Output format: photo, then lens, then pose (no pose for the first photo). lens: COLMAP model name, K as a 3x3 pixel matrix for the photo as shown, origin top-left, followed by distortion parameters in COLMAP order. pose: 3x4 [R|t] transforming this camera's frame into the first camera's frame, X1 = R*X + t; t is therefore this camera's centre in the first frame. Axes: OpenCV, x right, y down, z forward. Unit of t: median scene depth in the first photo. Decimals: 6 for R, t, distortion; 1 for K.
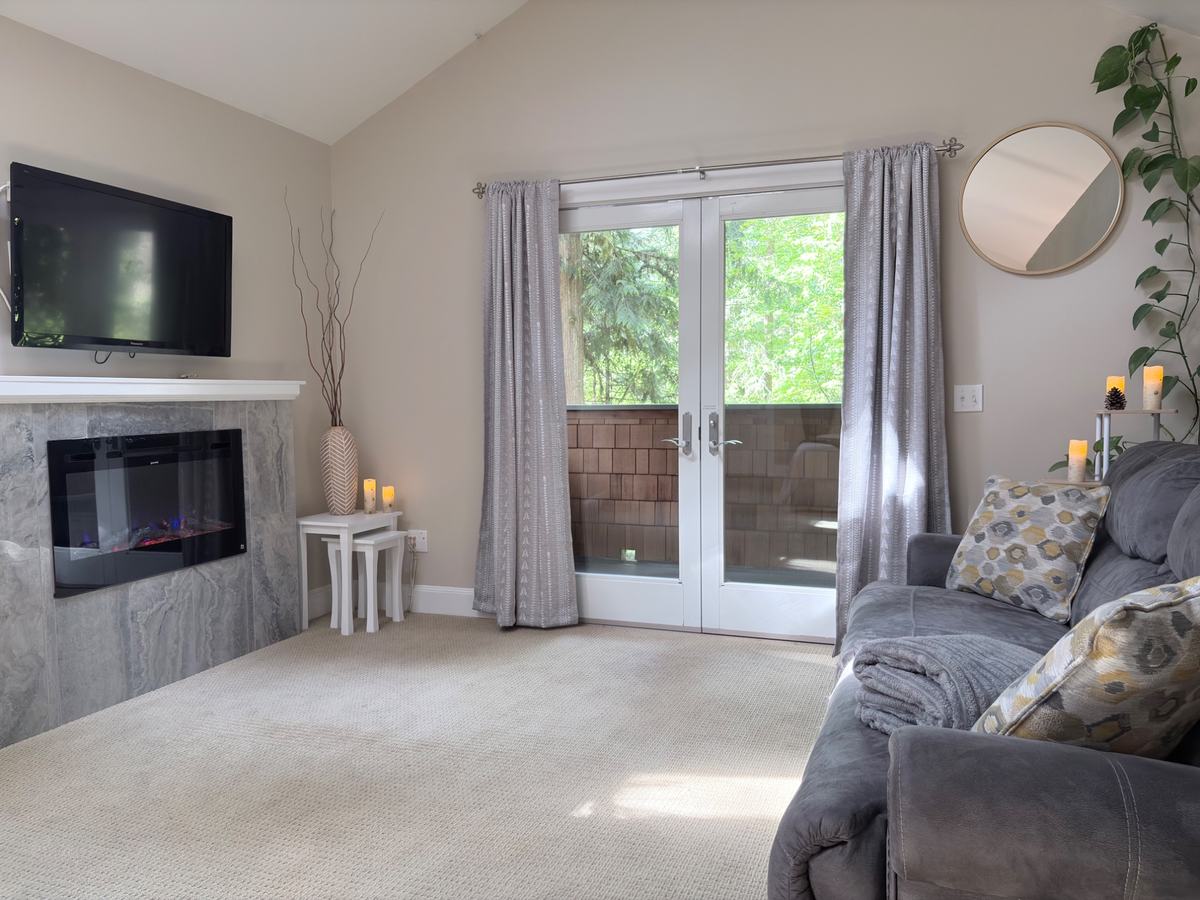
lens RADIAL K [[918.2, 0, 595.4], [0, 918.2, 456.3], [0, 0, 1]] dist [0.073893, -0.096240]
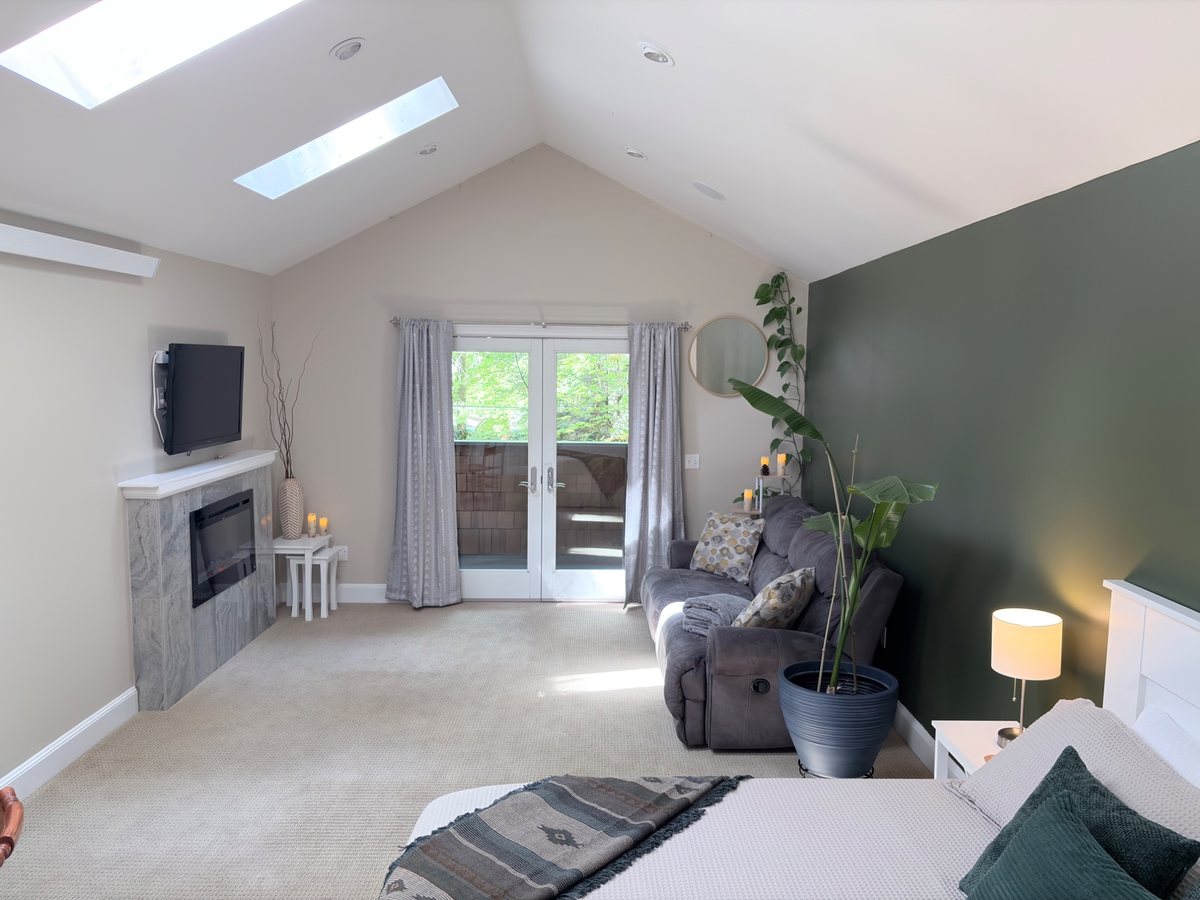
lens RADIAL K [[918.2, 0, 595.4], [0, 918.2, 456.3], [0, 0, 1]] dist [0.073893, -0.096240]
pose [[0.940130, -0.017053, 0.340390, -0.453467], [0.005316, 0.999360, 0.035383, -0.161401], [-0.340775, -0.031455, 0.939618, -0.727210]]
